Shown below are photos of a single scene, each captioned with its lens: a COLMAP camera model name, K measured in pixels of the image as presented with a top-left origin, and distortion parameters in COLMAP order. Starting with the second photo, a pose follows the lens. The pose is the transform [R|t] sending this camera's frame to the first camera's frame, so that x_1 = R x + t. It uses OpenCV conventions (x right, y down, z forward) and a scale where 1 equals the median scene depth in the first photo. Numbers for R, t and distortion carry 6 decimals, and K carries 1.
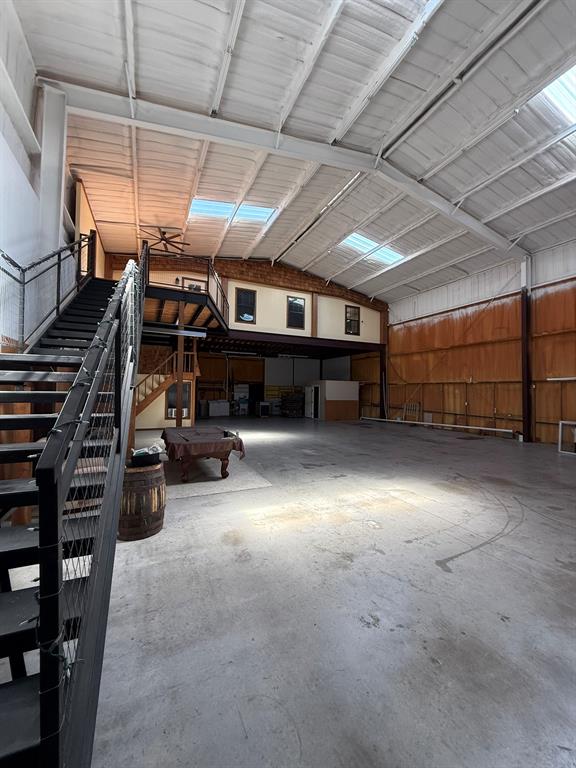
lens RADIAL K [[306.9, 0, 292.7], [0, 306.9, 384.3], [0, 0, 1]] dist [0.020784, 0.001841]
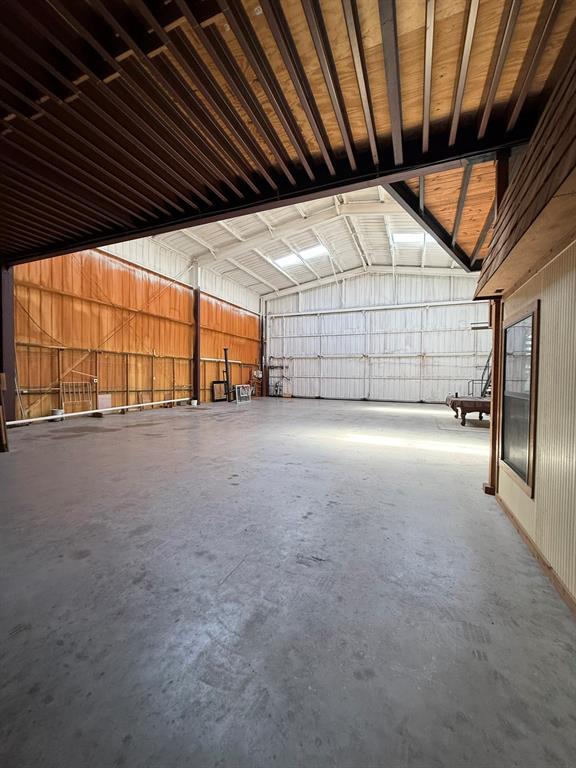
lens RADIAL K [[306.9, 0, 287.2], [0, 306.9, 384.1], [0, 0, 1]] dist [0.020784, 0.001841]
pose [[-0.672551, -0.043252, 0.738785, -0.380865], [-0.041512, 0.998924, 0.020691, 0.041616], [-0.738885, -0.016753, -0.673623, 1.256145]]
